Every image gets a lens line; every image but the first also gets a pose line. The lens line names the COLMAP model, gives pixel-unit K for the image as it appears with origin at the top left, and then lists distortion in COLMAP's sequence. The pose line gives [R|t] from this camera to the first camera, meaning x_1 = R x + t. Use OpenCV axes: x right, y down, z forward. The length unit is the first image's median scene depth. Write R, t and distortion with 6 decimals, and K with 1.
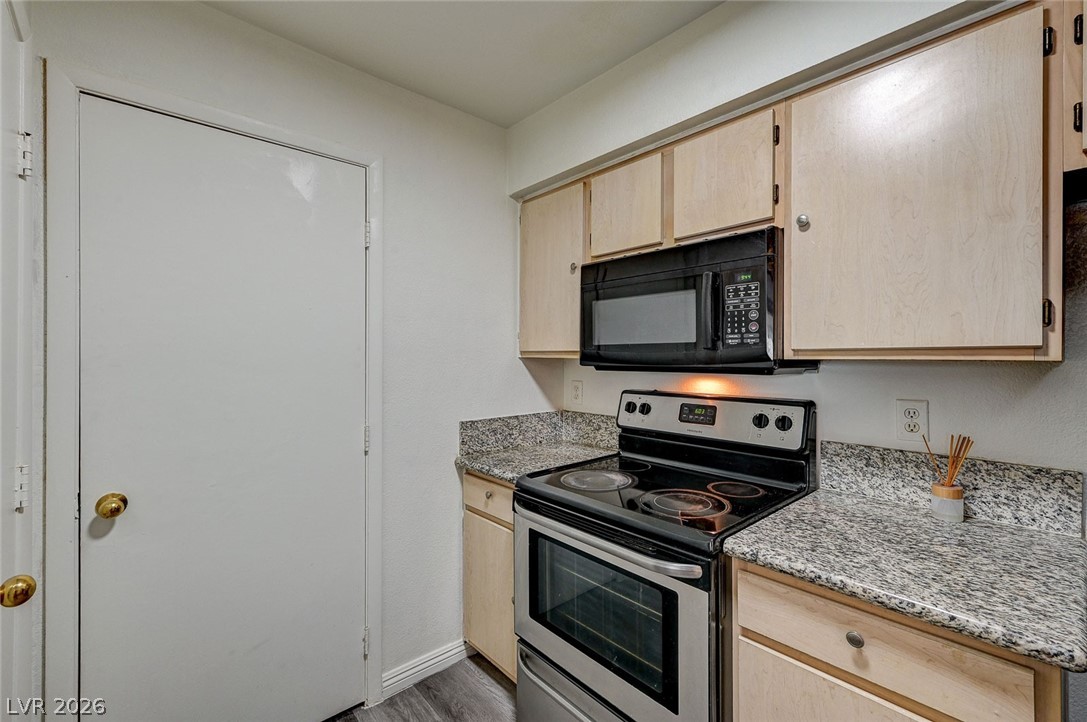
lens RADIAL K [[464.8, 0, 547.2], [0, 464.8, 358.0], [0, 0, 1]] dist [0.002099, 0.001113]
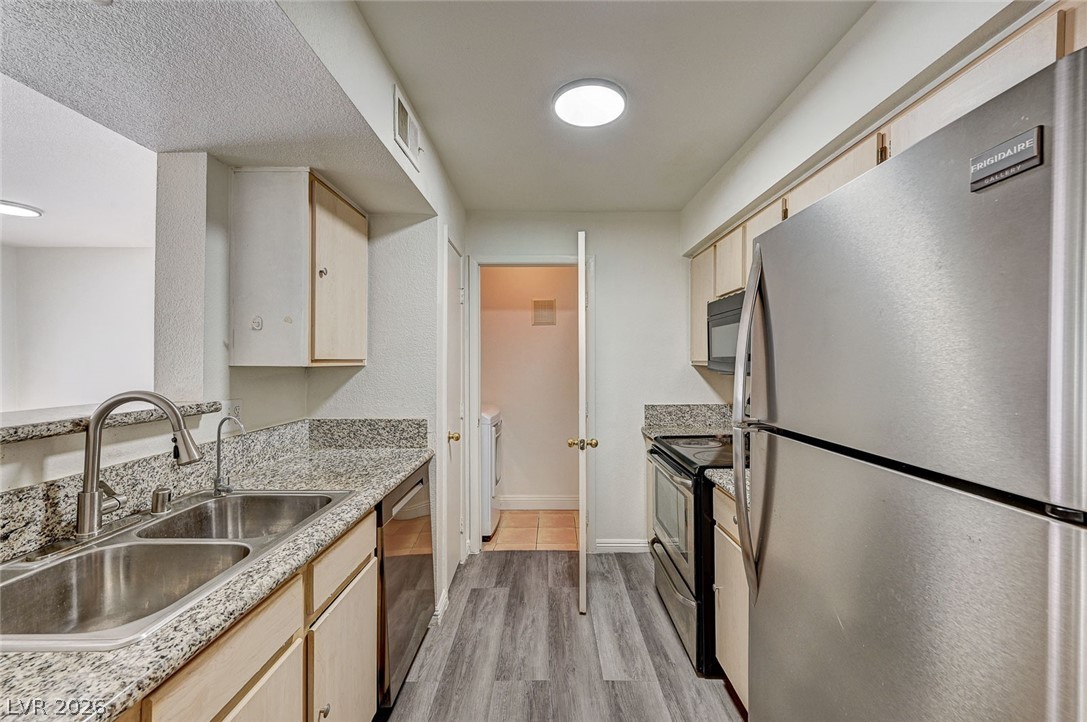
lens RADIAL K [[448.2, 0, 552.2], [0, 448.2, 363.4], [0, 0, 1]] dist [0.005148, 0.001190]
pose [[0.749767, -0.001506, -0.661700, 0.626003], [0.003839, 0.999990, 0.002074, -0.011623], [0.661691, -0.004095, 0.749766, -0.394128]]
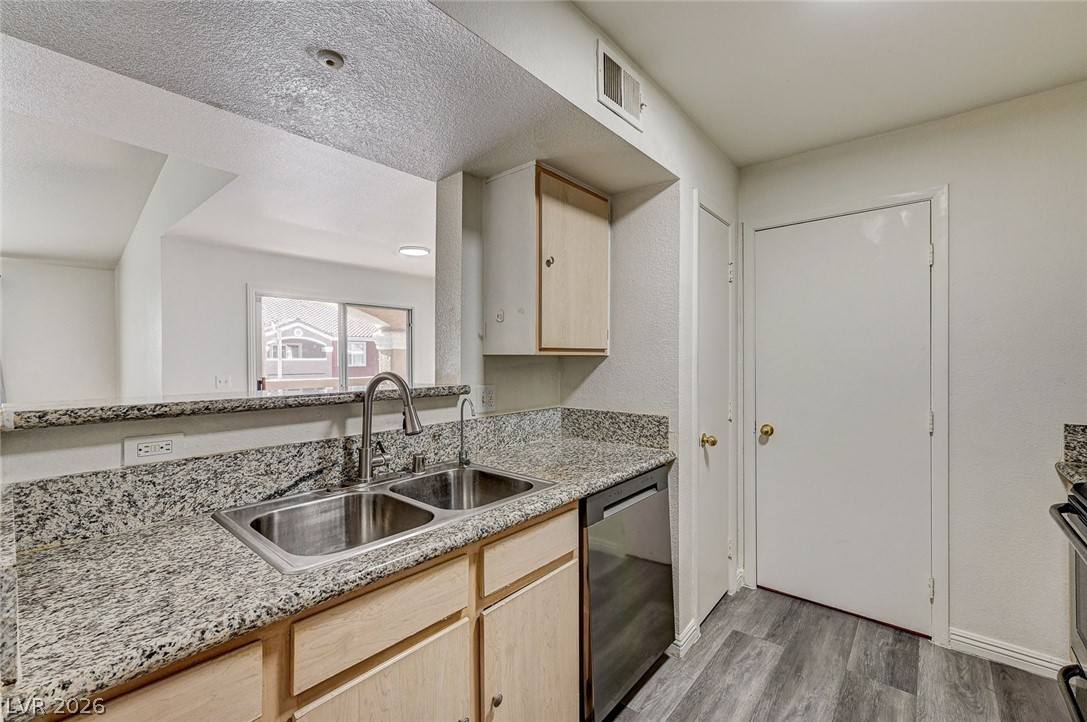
lens RADIAL K [[464.8, 0, 539.4], [0, 464.8, 361.8], [0, 0, 1]] dist [0.002099, 0.001113]
pose [[0.133861, 0.002353, -0.990997, 0.613249], [0.004541, 0.999985, 0.002988, 0.006298], [0.990990, -0.004900, 0.133849, -0.160683]]
